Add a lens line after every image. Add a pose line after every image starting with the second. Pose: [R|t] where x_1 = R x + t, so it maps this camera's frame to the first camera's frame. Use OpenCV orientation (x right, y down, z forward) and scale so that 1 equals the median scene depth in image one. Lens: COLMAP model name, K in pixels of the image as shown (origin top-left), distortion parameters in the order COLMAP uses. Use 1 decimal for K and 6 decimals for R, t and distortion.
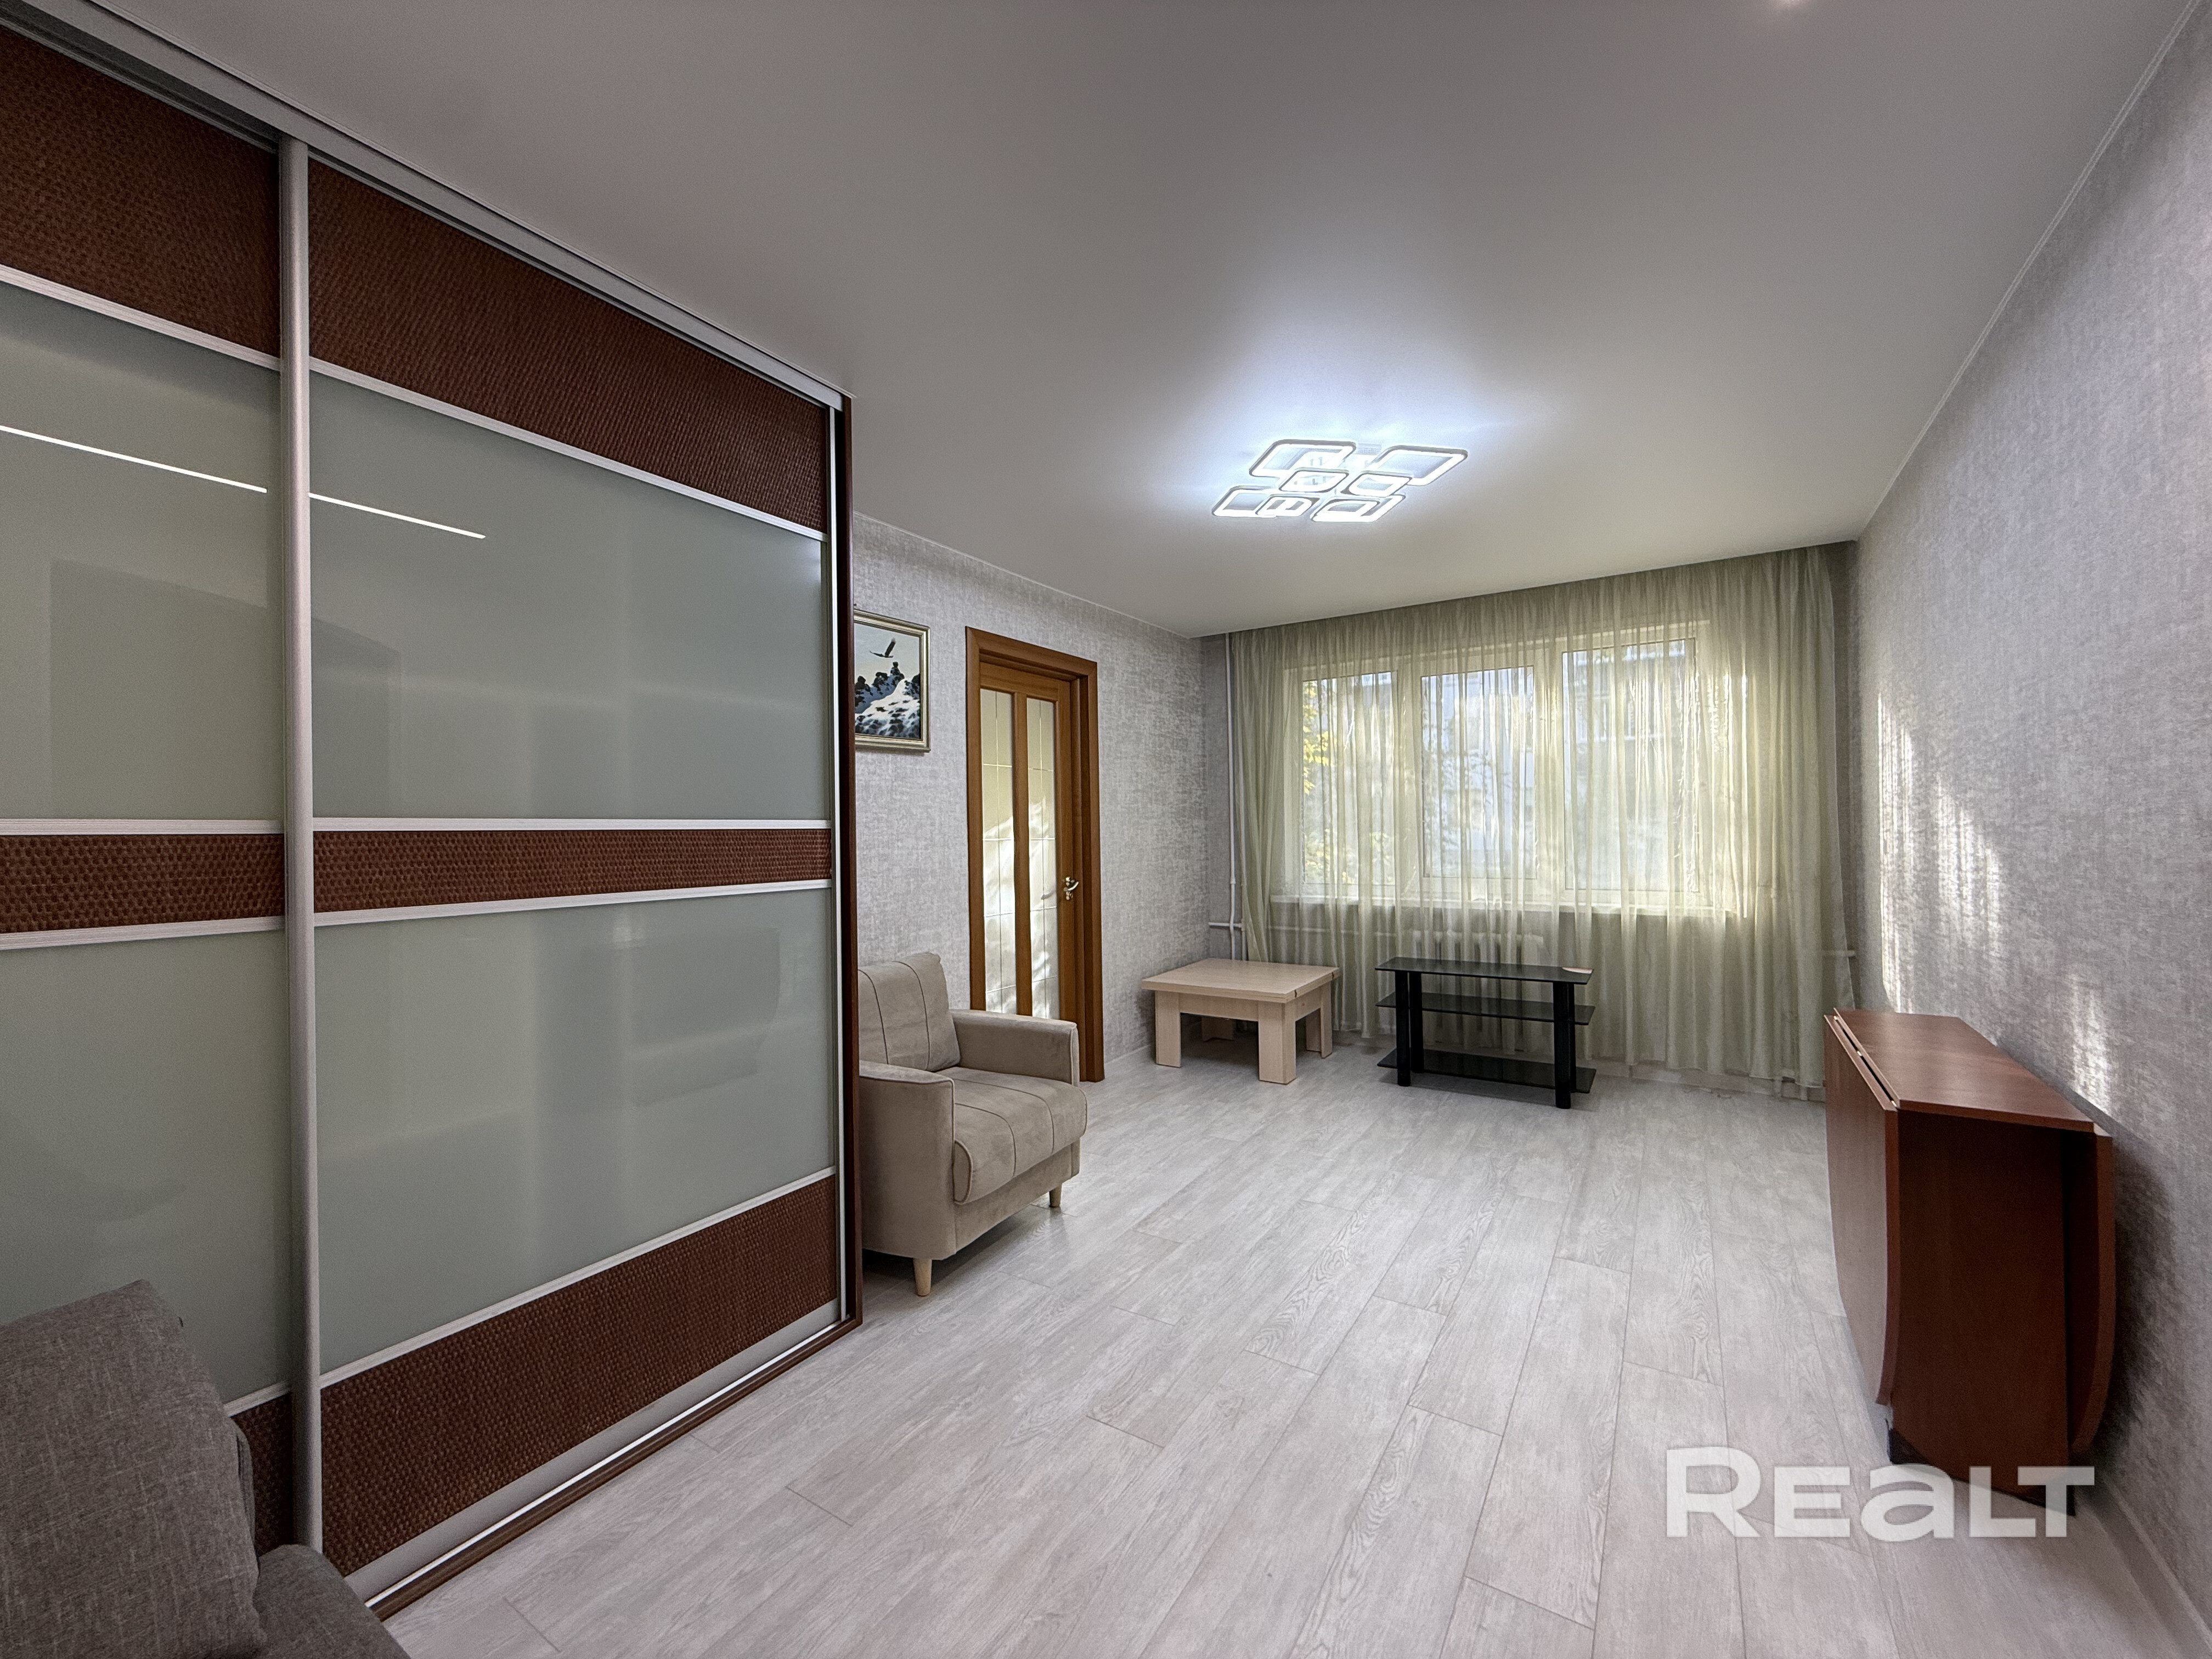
lens RADIAL K [[890.7, 0, 1097.4], [0, 890.7, 826.6], [0, 0, 1]] dist [-0.000590, 0.000216]
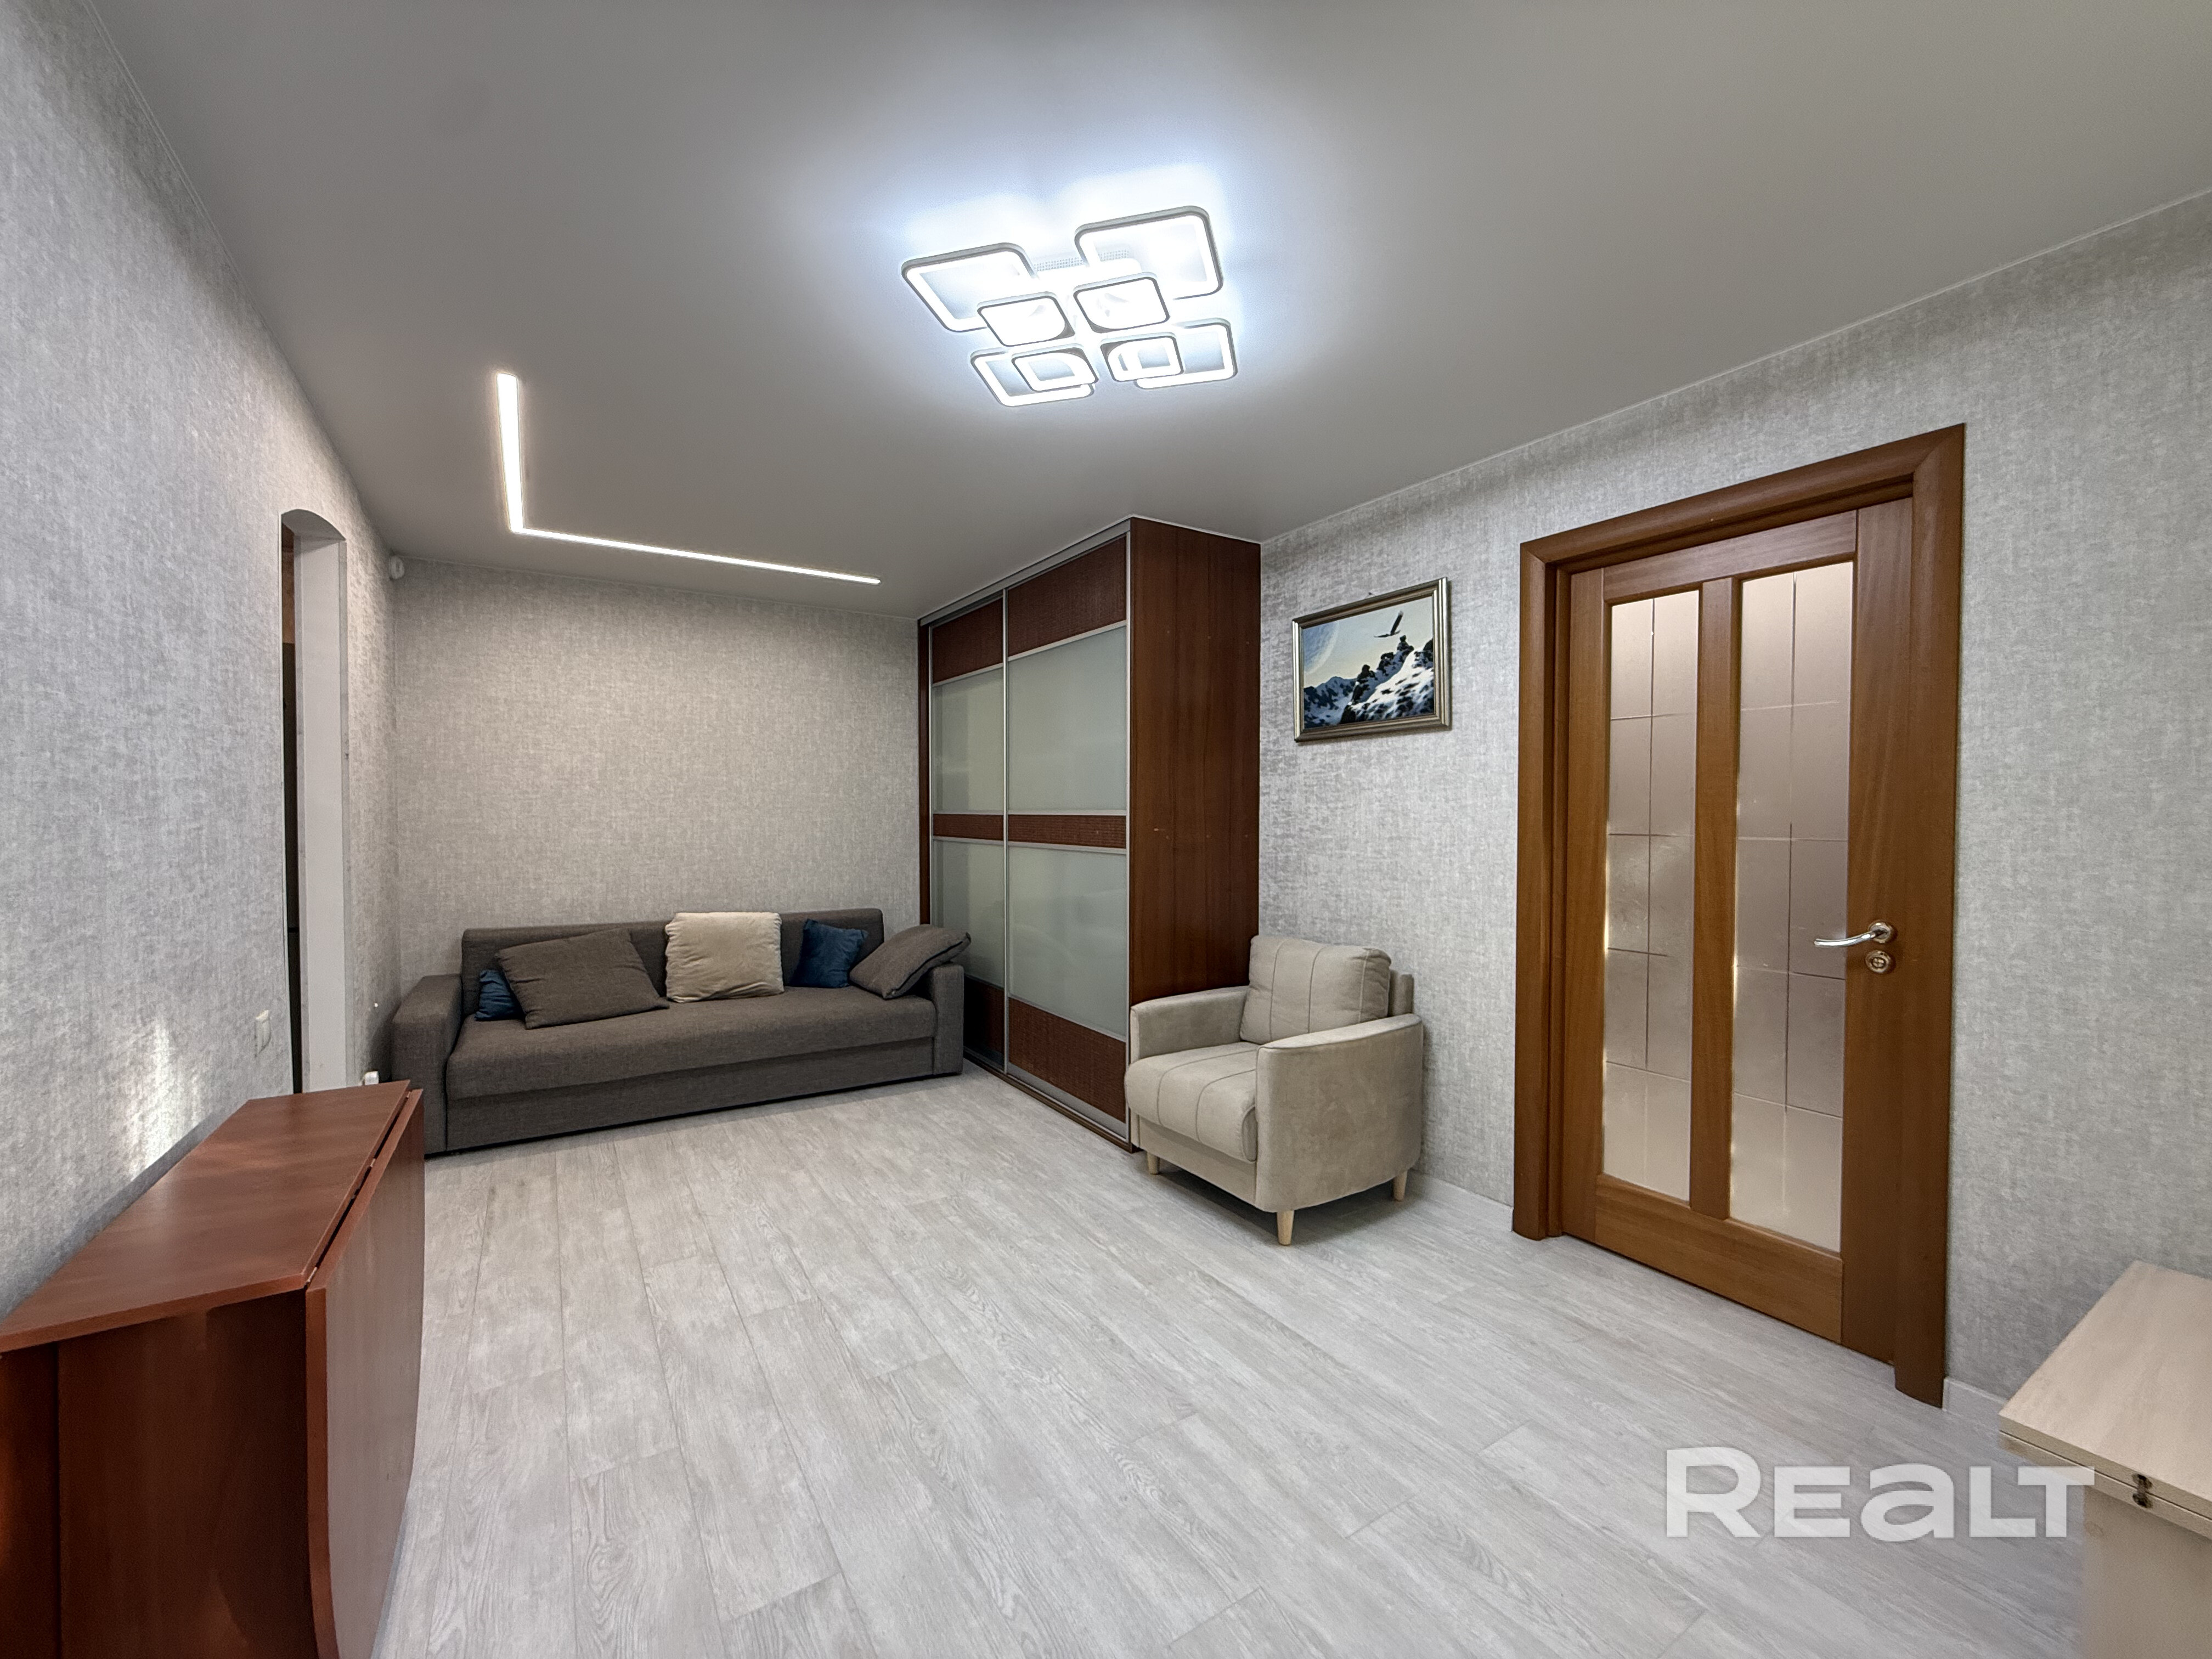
lens RADIAL K [[890.7, 0, 1097.4], [0, 890.7, 829.4], [0, 0, 1]] dist [-0.000590, 0.000216]
pose [[-0.421482, 0.032665, -0.906248, 0.905944], [0.009951, 0.999457, 0.031397, -0.018771], [0.906782, 0.004215, -0.421579, 1.323762]]
